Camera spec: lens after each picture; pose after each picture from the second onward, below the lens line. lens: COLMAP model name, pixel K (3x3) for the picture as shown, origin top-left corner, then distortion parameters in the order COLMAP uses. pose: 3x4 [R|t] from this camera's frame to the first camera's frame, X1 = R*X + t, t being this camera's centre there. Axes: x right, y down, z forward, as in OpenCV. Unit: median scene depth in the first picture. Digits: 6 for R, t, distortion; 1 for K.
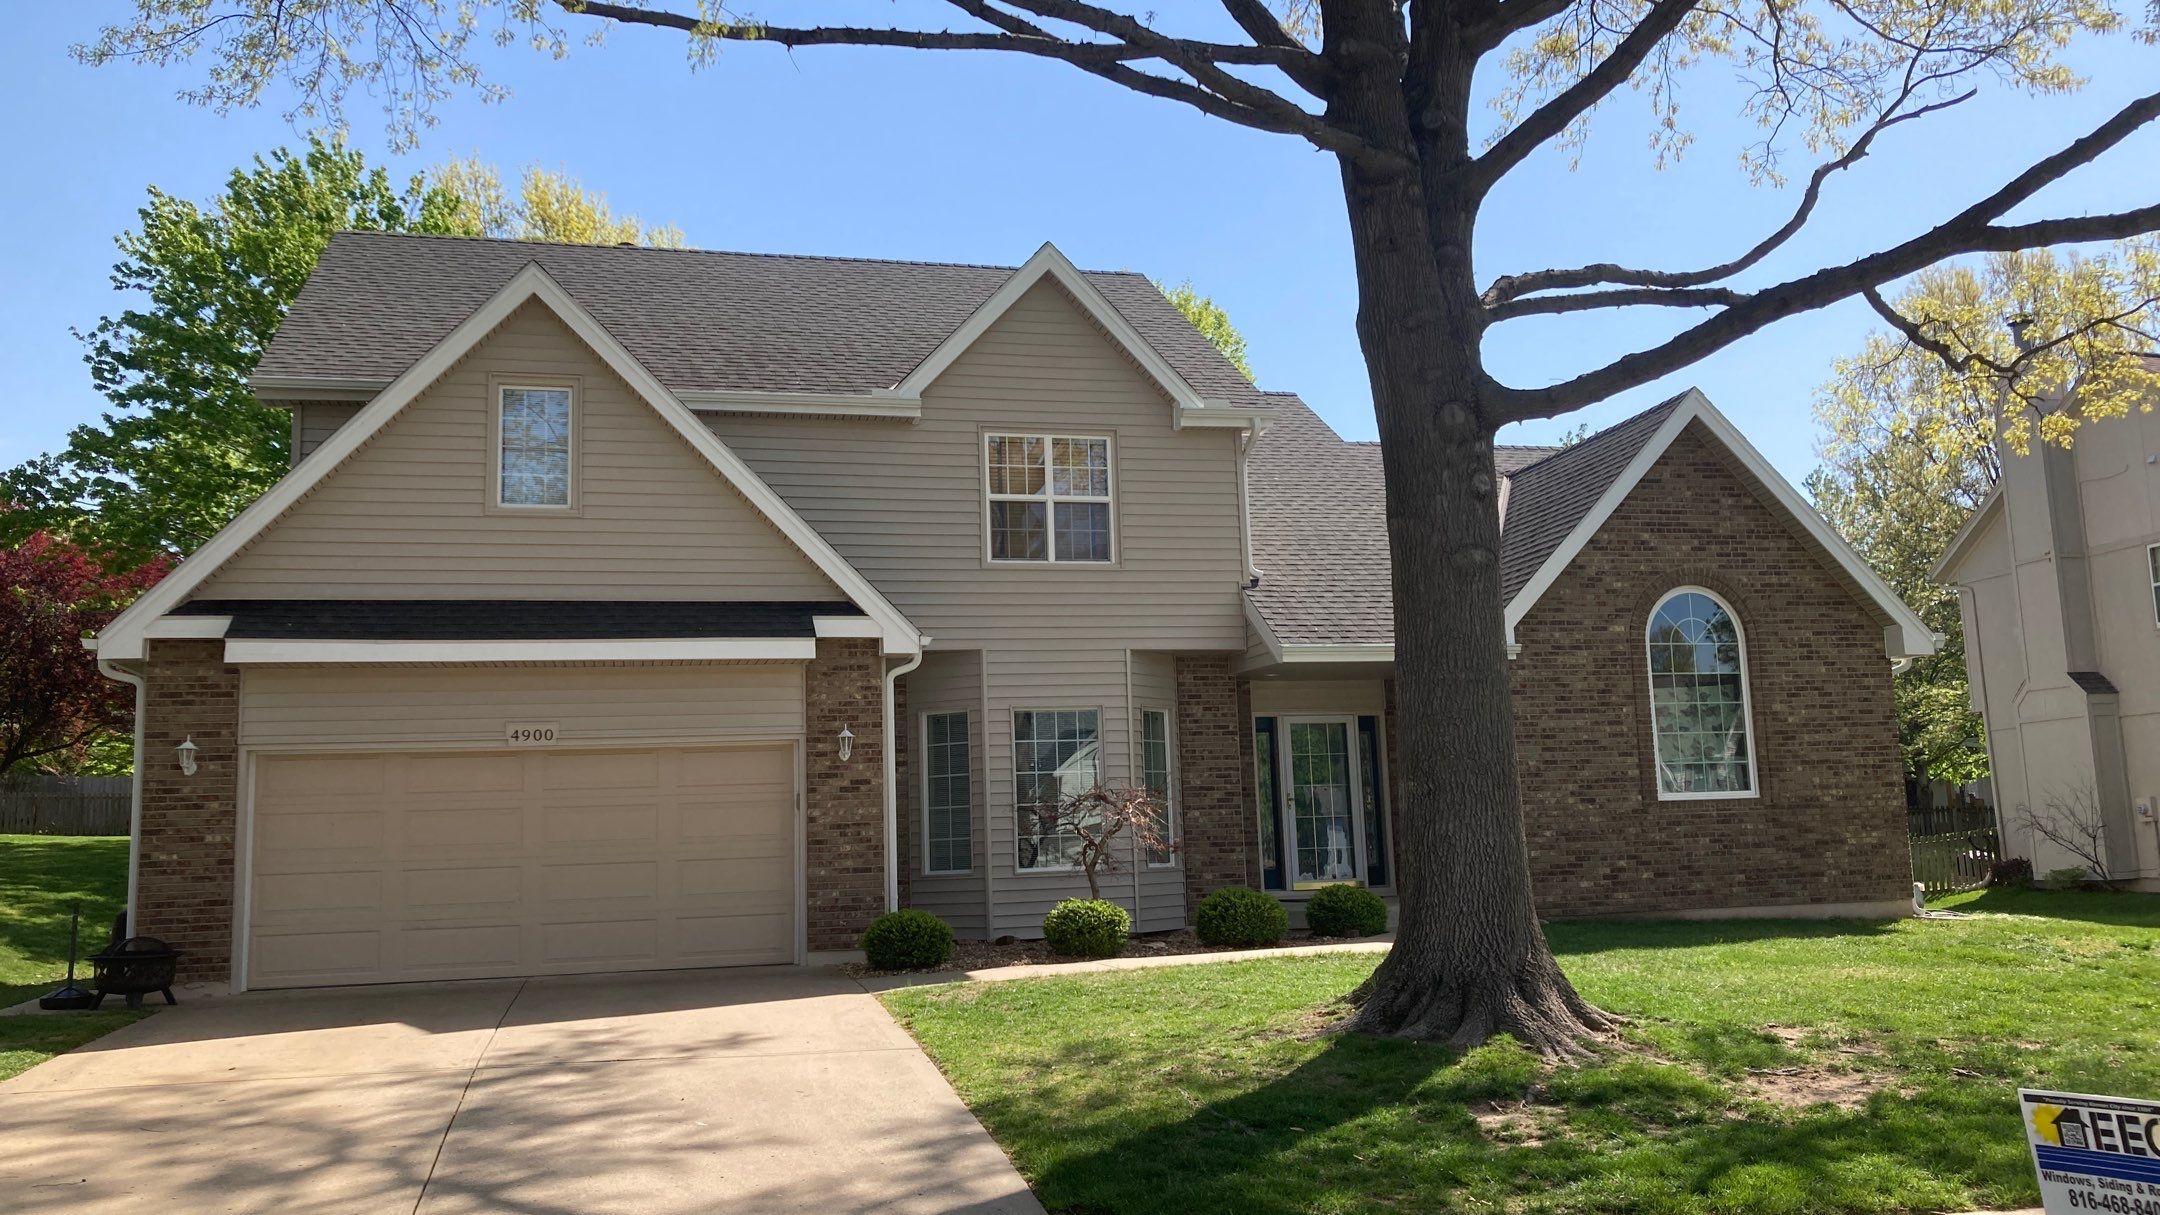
lens RADIAL K [[1791.3, 0, 1042.6], [0, 1791.3, 589.6], [0, 0, 1]] dist [0.037053, -0.024995]
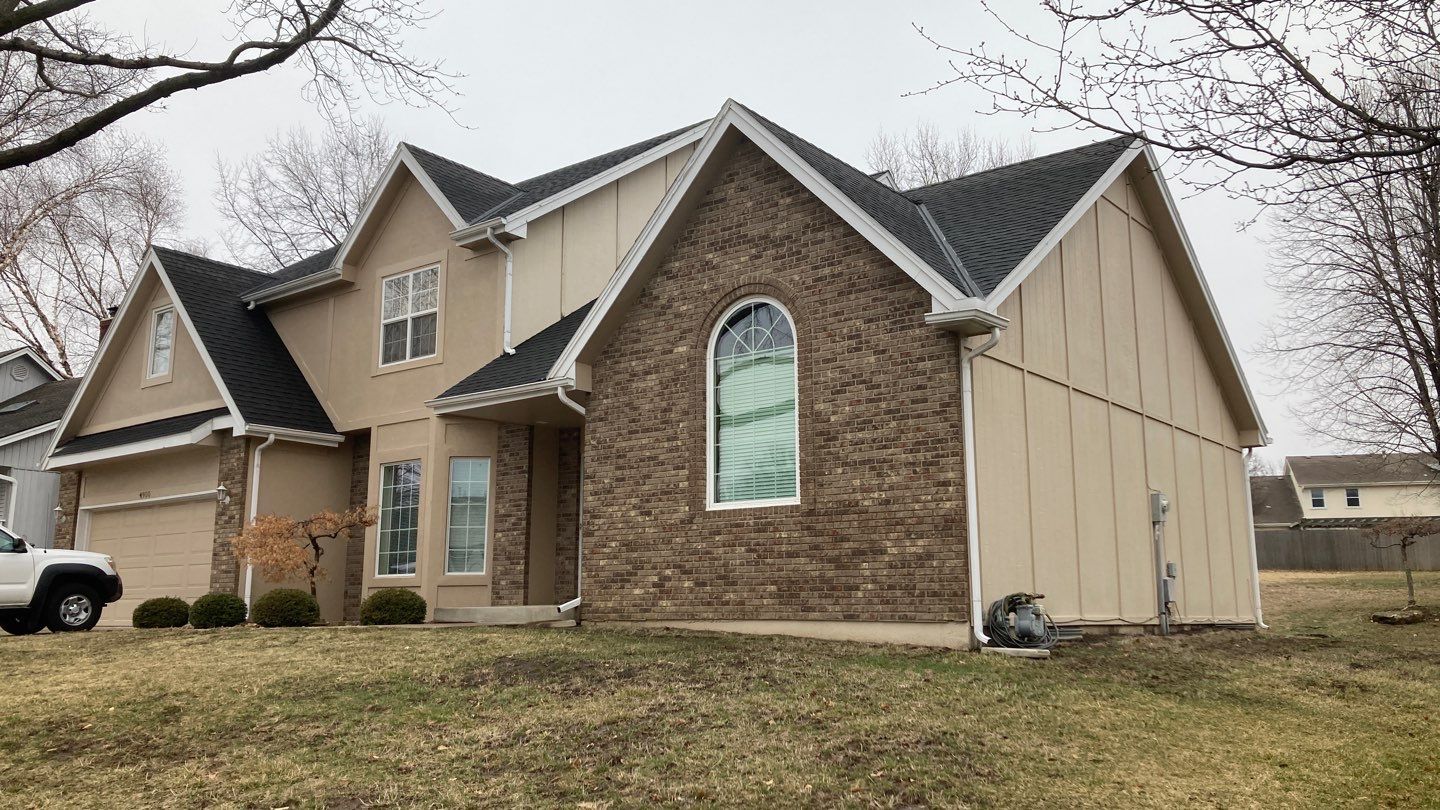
lens RADIAL K [[1183.2, 0, 664.3], [0, 1183.2, 385.5], [0, 0, 1]] dist [0.066593, 0.000283]
pose [[0.591197, -0.120479, -0.797478, 0.892765], [0.095772, 0.992271, -0.078908, 0.099608], [0.800821, -0.029726, 0.598166, 0.596938]]
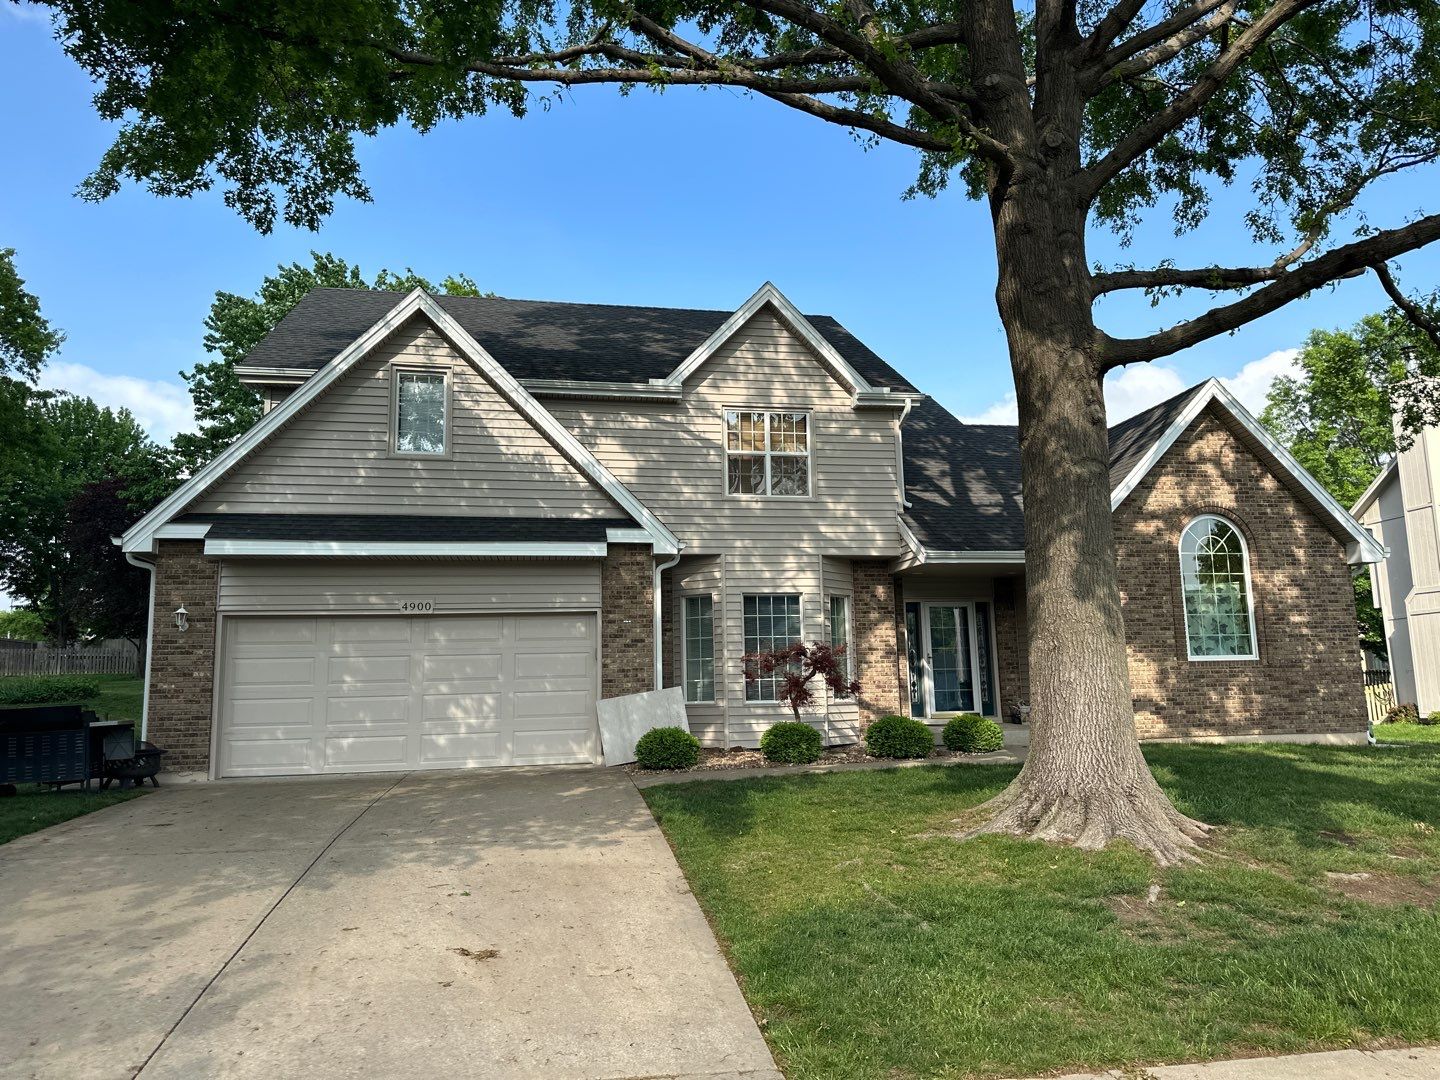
lens RADIAL K [[1026.1, 0, 709.6], [0, 1026.1, 539.5], [0, 0, 1]] dist [0.041944, -0.033076]
pose [[0.998156, 0.003530, -0.060598, 0.006944], [-0.003605, 0.999993, -0.001127, 0.022173], [0.060593, 0.001344, 0.998162, 0.146576]]
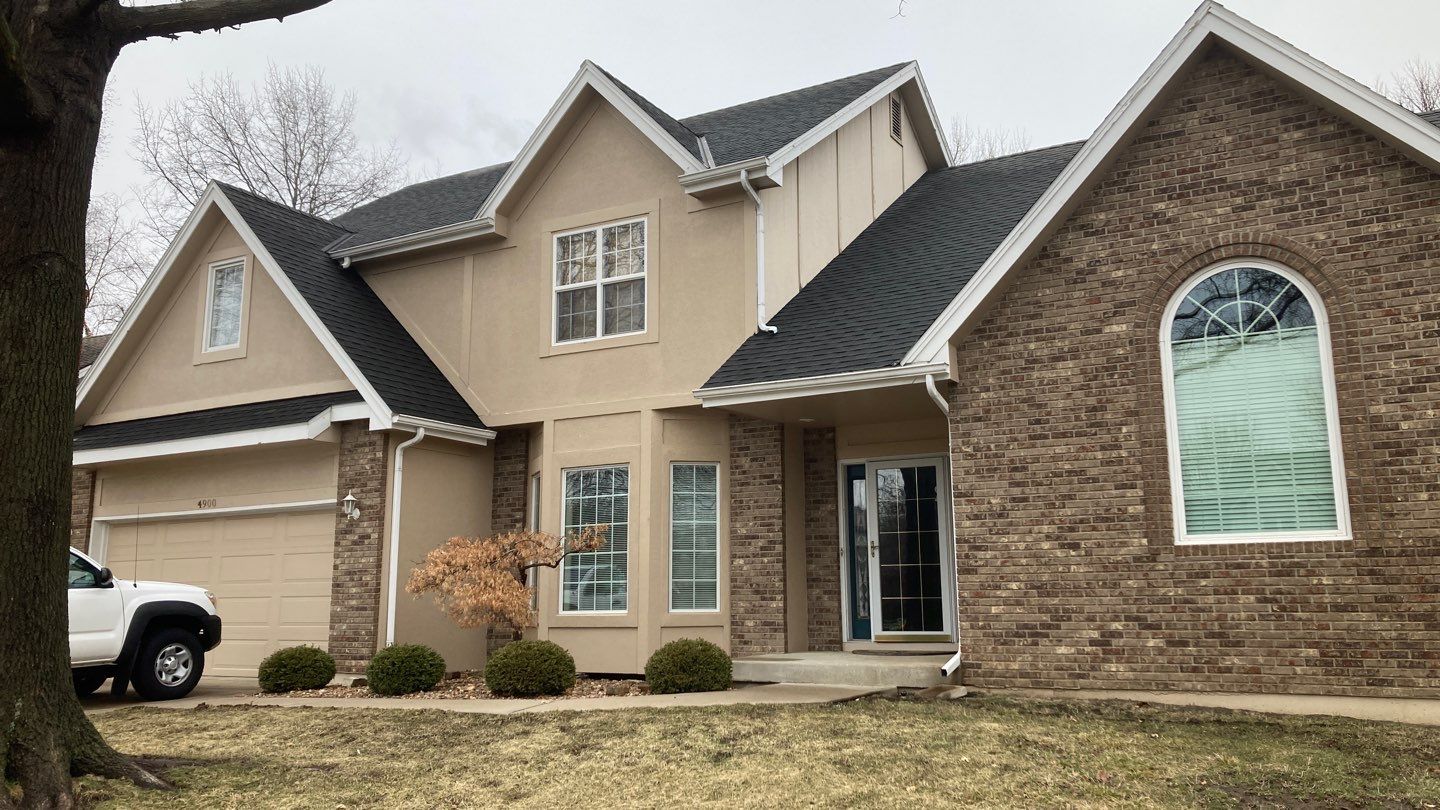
lens RADIAL K [[1174.1, 0, 698.4], [0, 1174.1, 385.6], [0, 0, 1]] dist [0.054023, -0.051520]
pose [[0.716290, -0.102166, -0.690284, 0.563596], [0.085752, 0.994614, -0.058226, 0.063302], [0.692514, -0.017487, 0.721192, 0.511834]]
